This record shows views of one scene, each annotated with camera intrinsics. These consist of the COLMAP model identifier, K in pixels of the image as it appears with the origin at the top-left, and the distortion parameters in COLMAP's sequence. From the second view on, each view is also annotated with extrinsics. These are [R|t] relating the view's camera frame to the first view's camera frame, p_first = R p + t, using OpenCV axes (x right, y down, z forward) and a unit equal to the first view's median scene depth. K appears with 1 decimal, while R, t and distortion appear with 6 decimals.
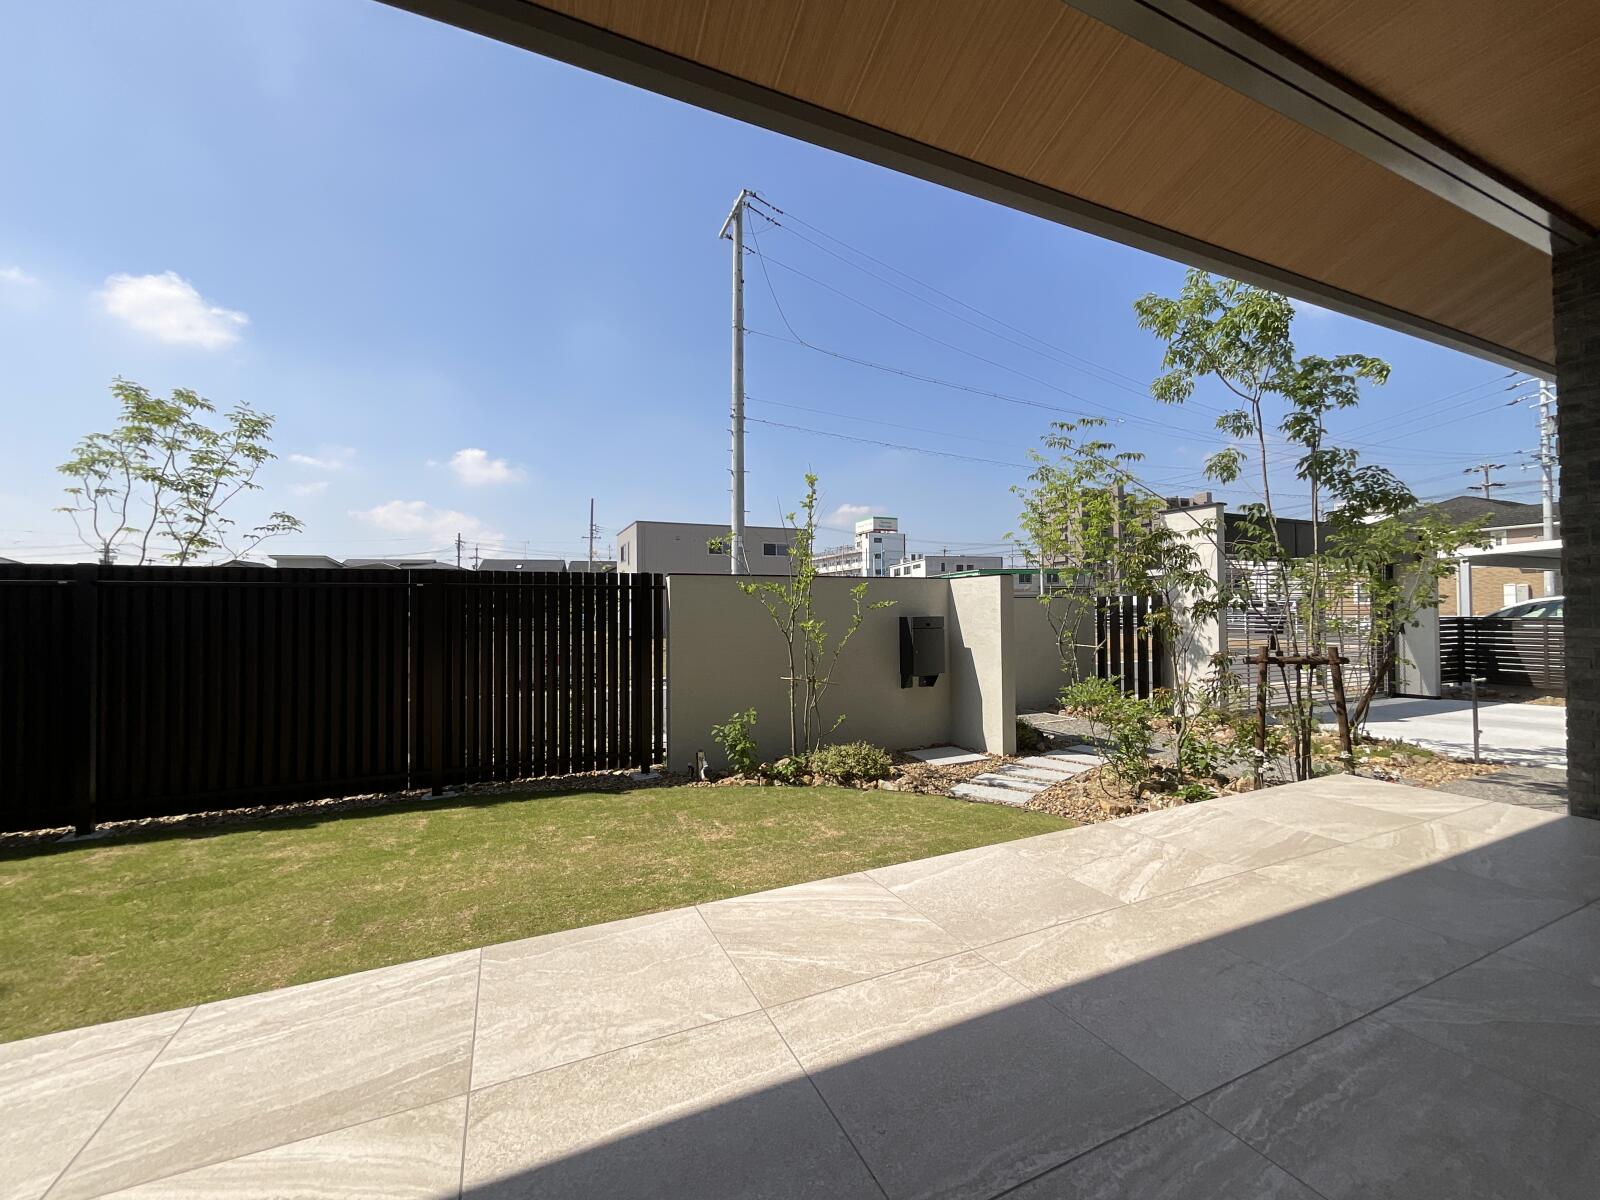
lens RADIAL K [[645.1, 0, 801.9], [0, 645.1, 597.5], [0, 0, 1]] dist [0.002908, 0.000538]
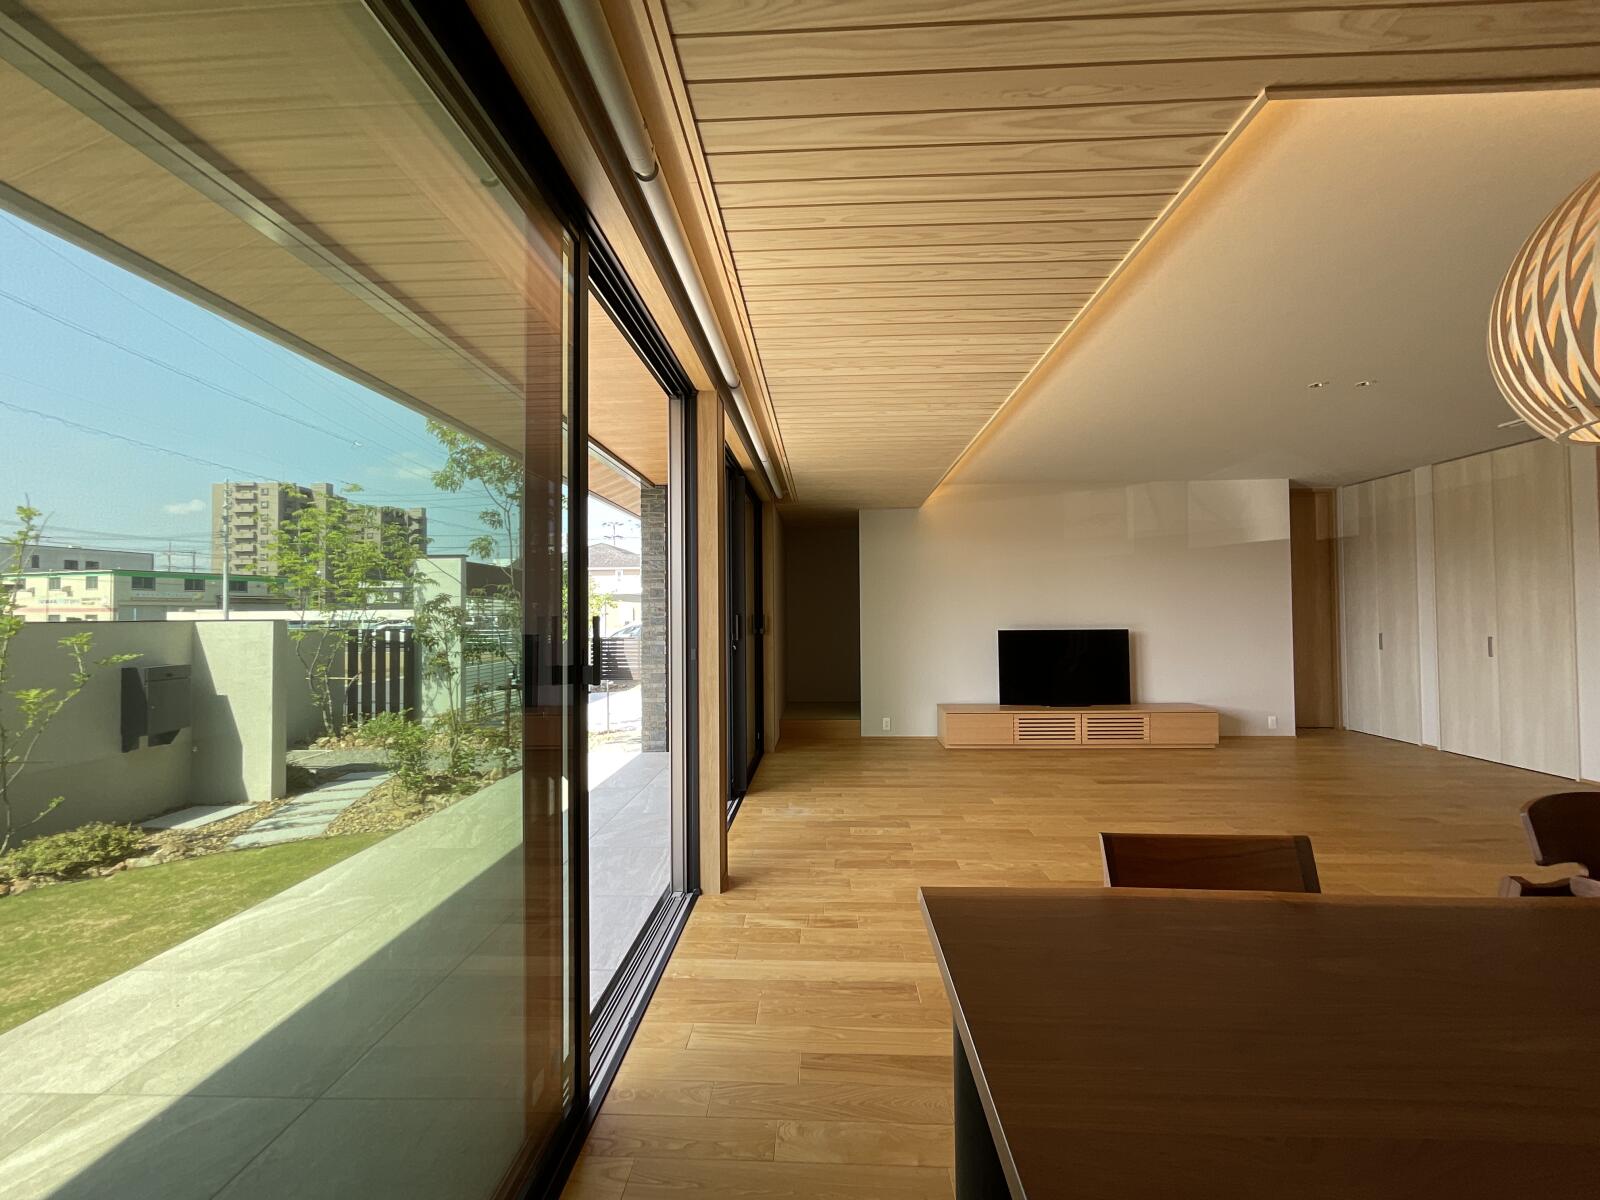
lens RADIAL K [[645.1, 0, 801.9], [0, 645.1, 597.5], [0, 0, 1]] dist [0.002908, 0.000538]
pose [[0.453817, 0.028960, 0.890624, -0.269594], [-0.014875, 0.999579, -0.024923, -0.071800], [-0.890971, -0.001938, 0.454056, -0.240020]]
